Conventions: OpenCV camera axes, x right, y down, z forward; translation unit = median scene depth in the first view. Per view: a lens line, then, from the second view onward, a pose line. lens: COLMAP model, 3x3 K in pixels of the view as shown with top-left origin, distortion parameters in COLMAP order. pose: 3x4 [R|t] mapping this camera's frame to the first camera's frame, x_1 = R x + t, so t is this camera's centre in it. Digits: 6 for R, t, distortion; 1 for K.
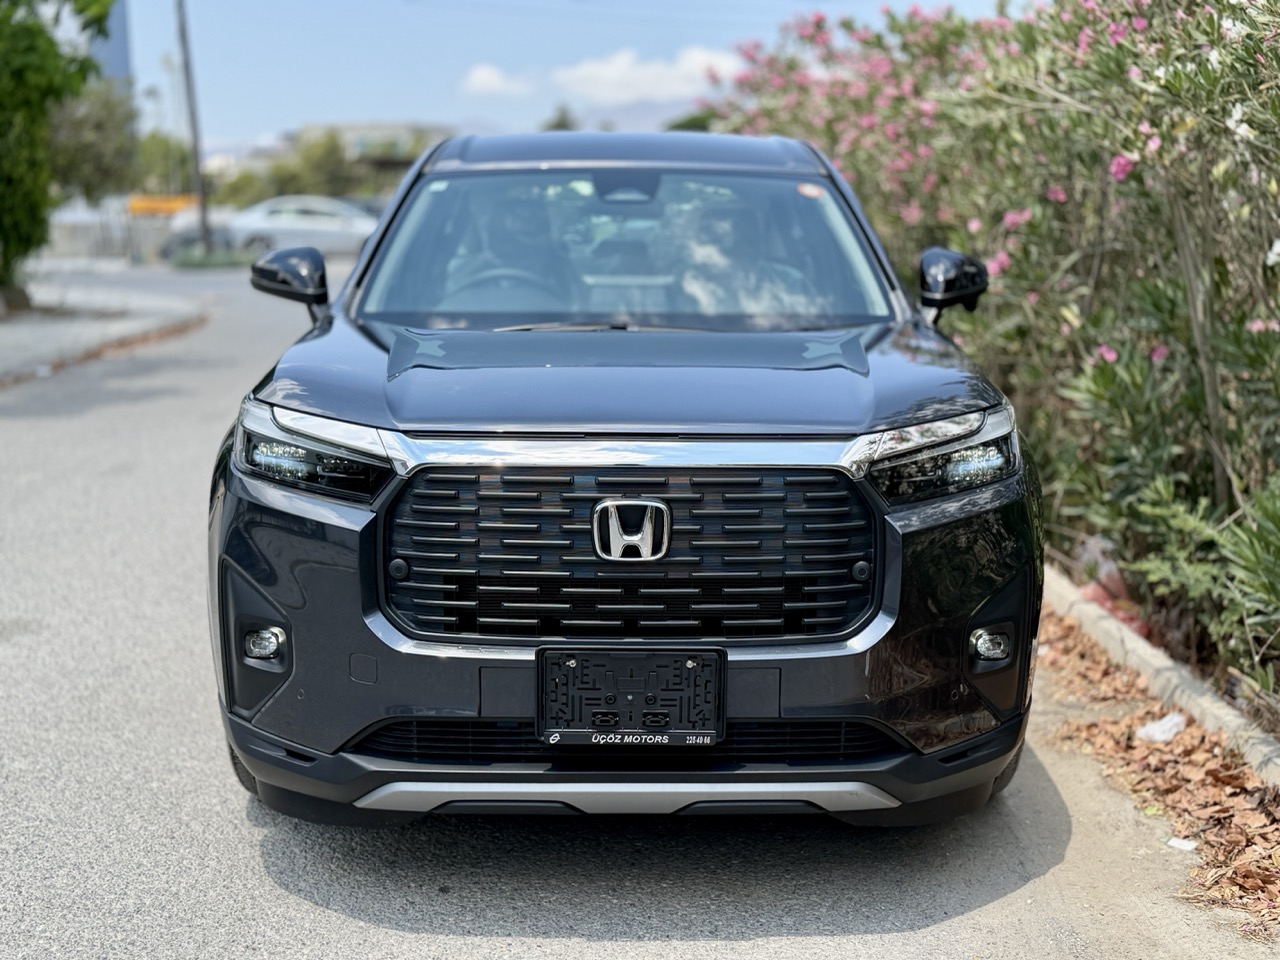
lens RADIAL K [[1476.6, 0, 639.2], [0, 1476.6, 474.3], [0, 0, 1]] dist [0.095957, 0.000000]
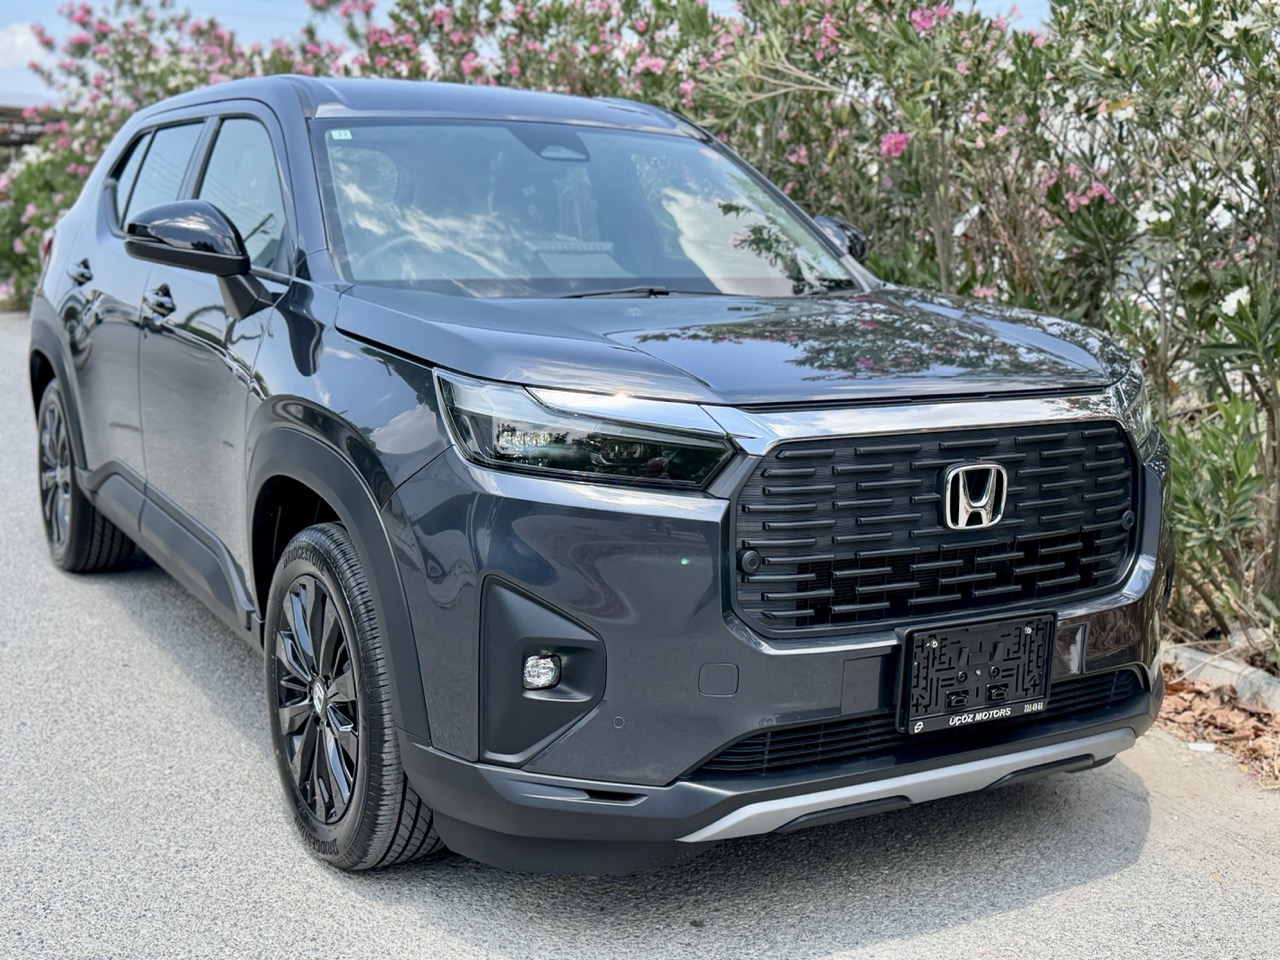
lens RADIAL K [[1476.6, 0, 640.2], [0, 1476.6, 487.8], [0, 0, 1]] dist [0.095957, 0.000000]
pose [[0.878479, -0.076074, 0.471686, -0.634347], [0.069941, 0.997083, 0.030551, -0.011280], [-0.472635, 0.006152, 0.881237, 0.262973]]
